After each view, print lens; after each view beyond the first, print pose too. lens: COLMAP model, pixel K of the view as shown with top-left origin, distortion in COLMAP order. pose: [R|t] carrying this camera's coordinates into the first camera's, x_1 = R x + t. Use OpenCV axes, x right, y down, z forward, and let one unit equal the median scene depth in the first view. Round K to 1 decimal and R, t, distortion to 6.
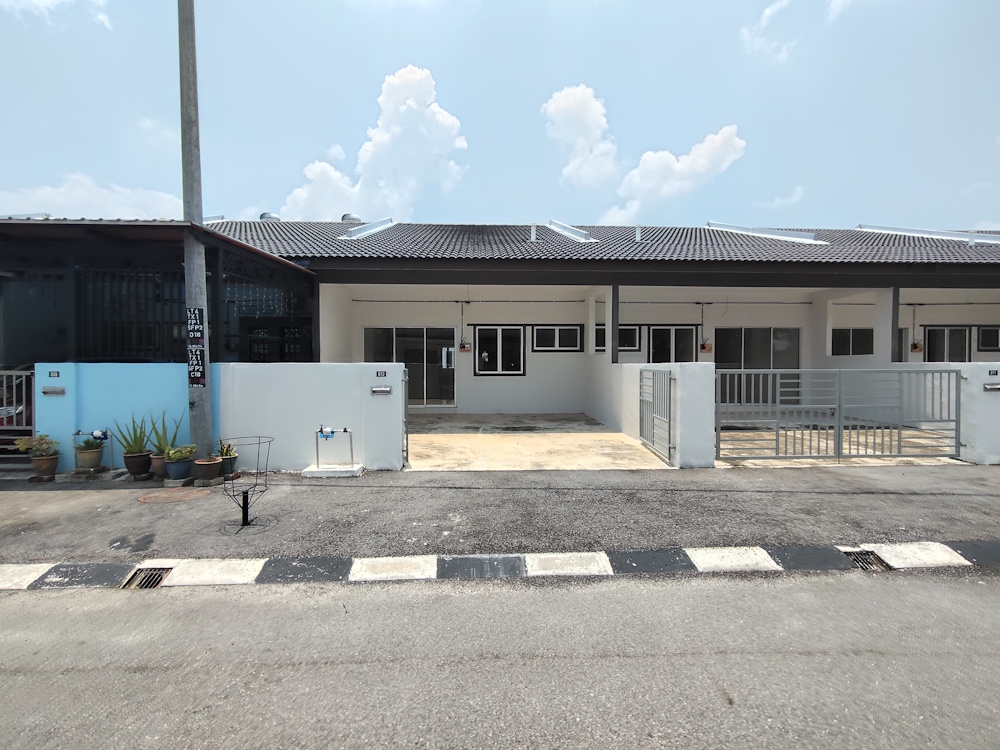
lens RADIAL K [[474.5, 0, 496.9], [0, 474.5, 372.2], [0, 0, 1]] dist [-0.003412, 0.000330]
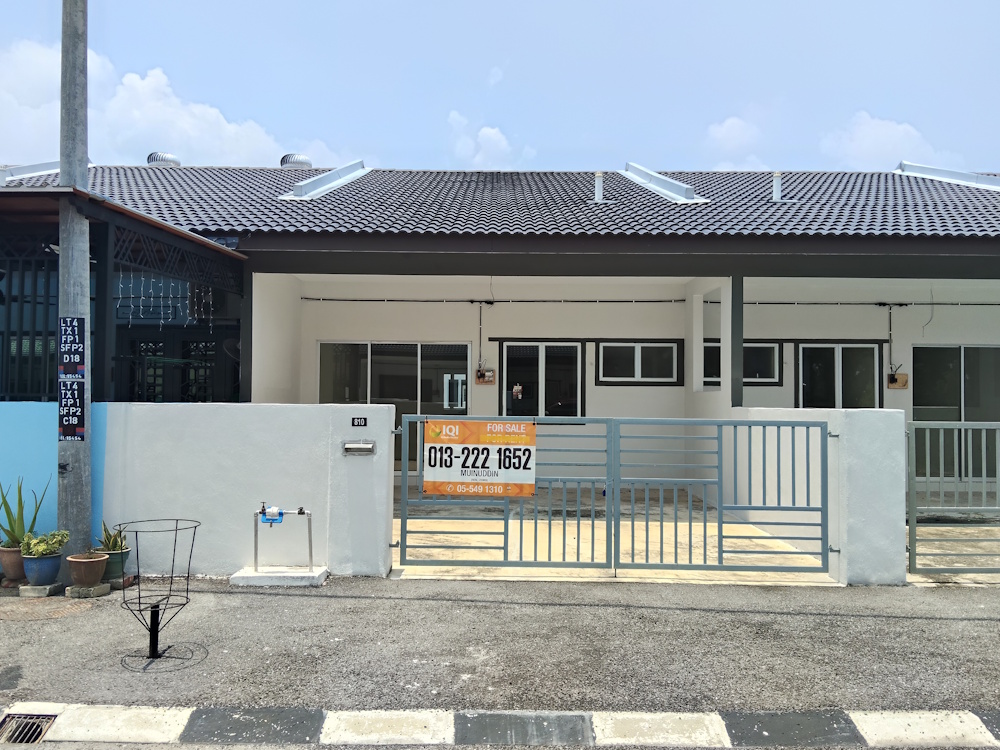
lens RADIAL K [[817.6, 0, 492.7], [0, 817.6, 375.0], [0, 0, 1]] dist [0.105179, -0.196896]
pose [[0.998838, 0.008085, -0.047515, -0.014963], [-0.010411, 0.998749, -0.048903, -0.007623], [0.047061, 0.049341, 0.997673, -0.086362]]
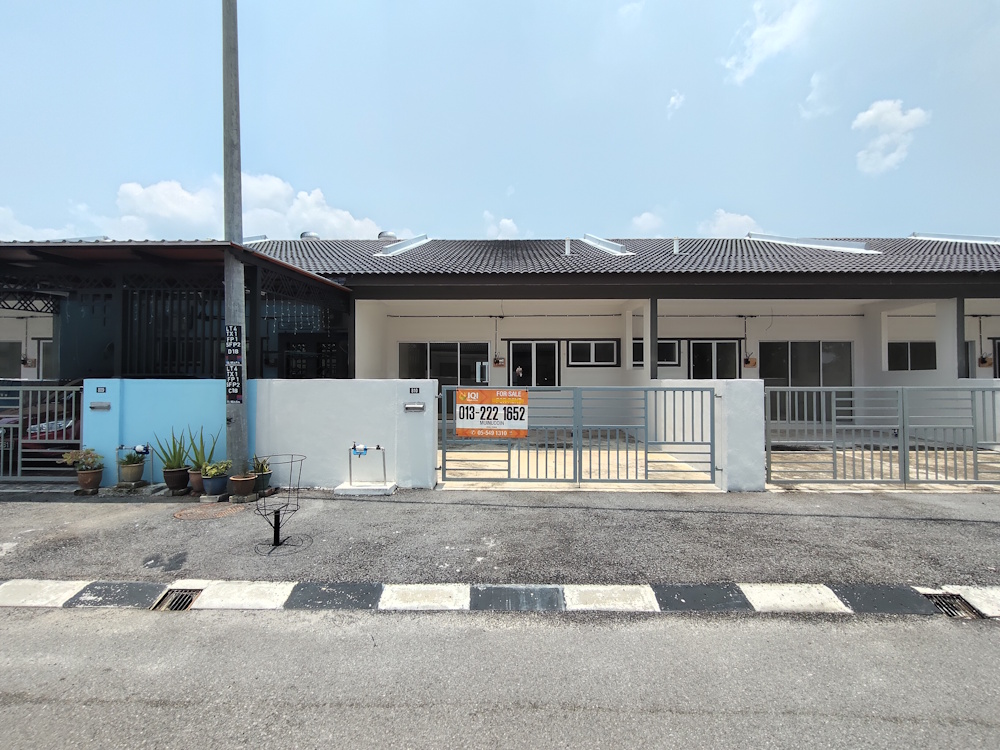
lens RADIAL K [[474.3, 0, 499.1], [0, 474.3, 370.9], [0, 0, 1]] dist [-0.002265, -0.000736]
pose [[0.997854, 0.000084, -0.065484, -0.003915], [-0.002182, 0.999486, -0.031969, -0.006088], [0.065447, 0.032043, 0.997341, 0.027464]]
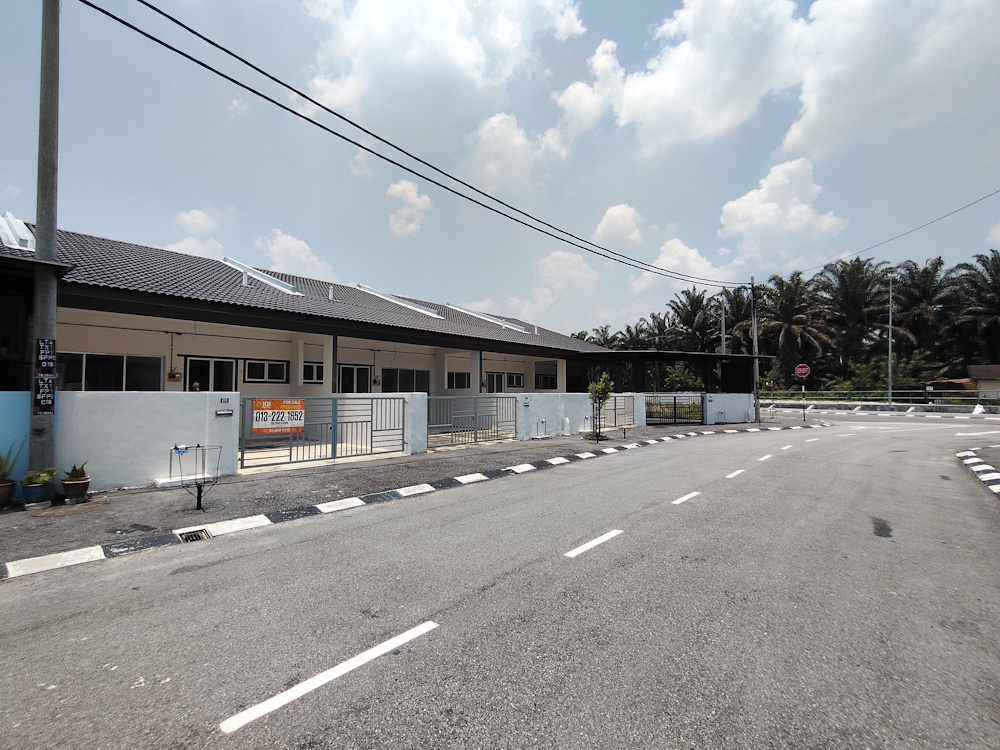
lens RADIAL K [[465.4, 0, 497.1], [0, 465.4, 377.3], [0, 0, 1]] dist [-0.002702, 0.000531]
pose [[0.684386, 0.028378, 0.728567, -0.675684], [0.010976, 0.998728, -0.049212, 0.010933], [-0.729037, 0.041677, 0.683204, -0.410848]]
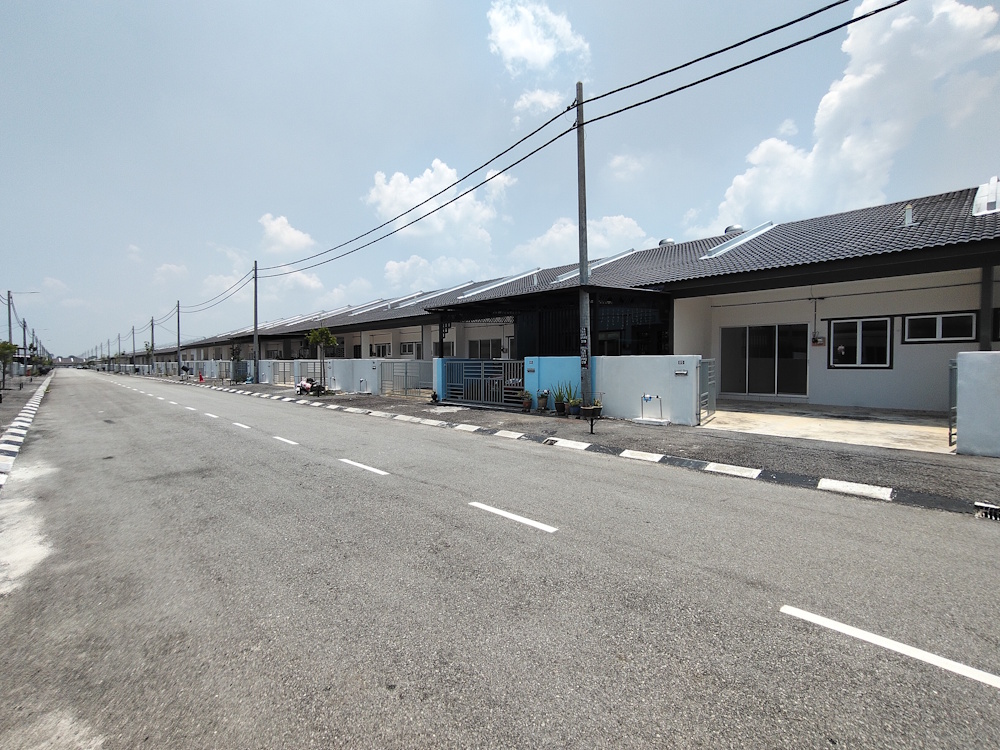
lens RADIAL K [[465.4, 0, 497.1], [0, 465.4, 377.3], [0, 0, 1]] dist [-0.002702, 0.000531]
pose [[0.652093, 0.025443, -0.757712, 0.533289], [-0.011112, 0.999650, 0.024004, 0.022319], [0.758058, -0.007233, 0.652147, -0.463632]]
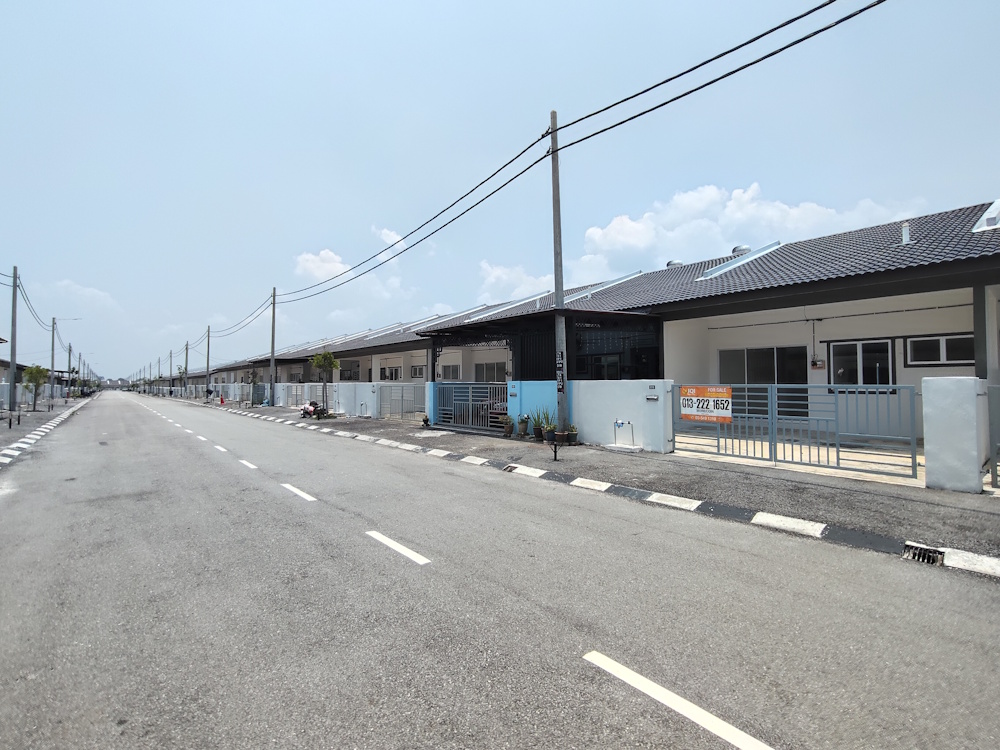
lens RADIAL K [[470.1, 0, 500.0], [0, 470.1, 375.0], [0, 0, 1]] dist [-0.001903, -0.000294]
pose [[0.604238, -0.015440, -0.796654, 0.672114], [-0.011809, 0.999529, -0.028329, 0.012528], [0.796716, 0.026525, 0.603771, -0.294574]]
